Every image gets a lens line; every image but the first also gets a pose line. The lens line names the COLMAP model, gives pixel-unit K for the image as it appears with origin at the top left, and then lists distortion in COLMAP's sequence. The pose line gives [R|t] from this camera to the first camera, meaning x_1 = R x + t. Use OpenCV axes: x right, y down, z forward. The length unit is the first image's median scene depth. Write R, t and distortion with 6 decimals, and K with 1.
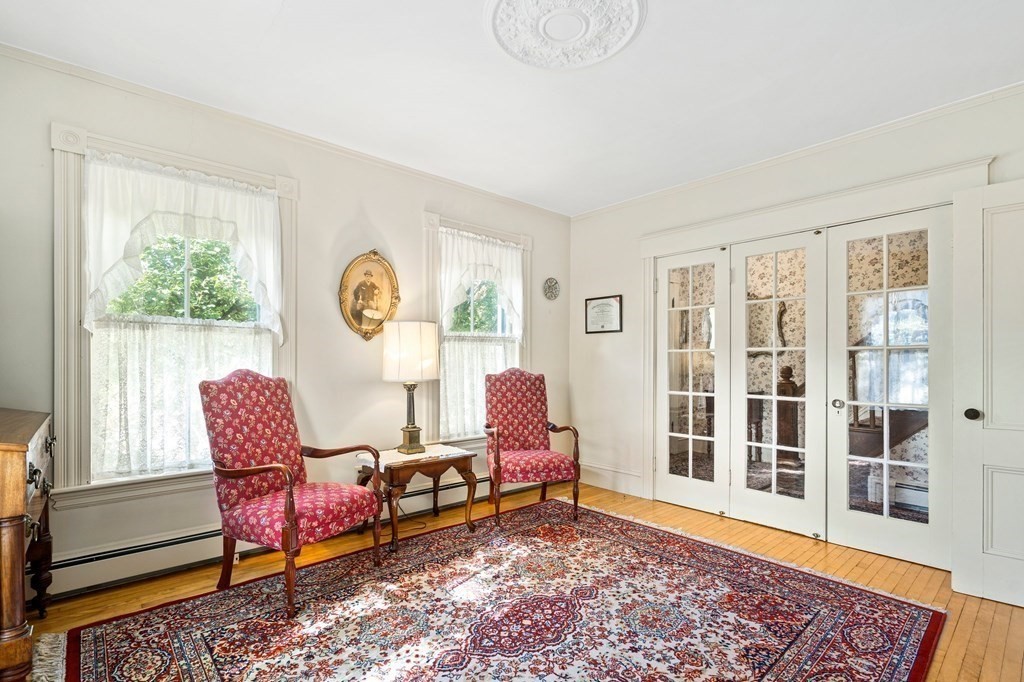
lens RADIAL K [[474.2, 0, 513.9], [0, 474.2, 365.4], [0, 0, 1]] dist [-0.011264, -0.000395]
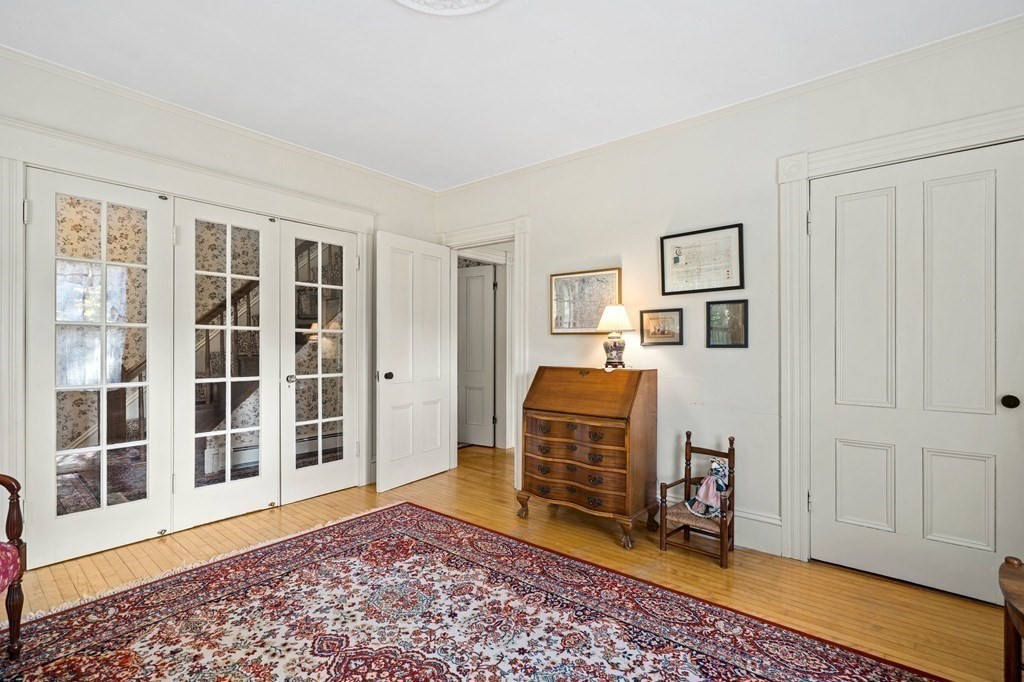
lens RADIAL K [[474.2, 0, 511.5], [0, 474.2, 339.8], [0, 0, 1]] dist [-0.011264, -0.000395]
pose [[-0.156661, 0.003108, 0.987648, -0.569972], [0.003449, 0.999991, -0.002600, -0.006342], [-0.987646, 0.002999, -0.156670, 0.728976]]
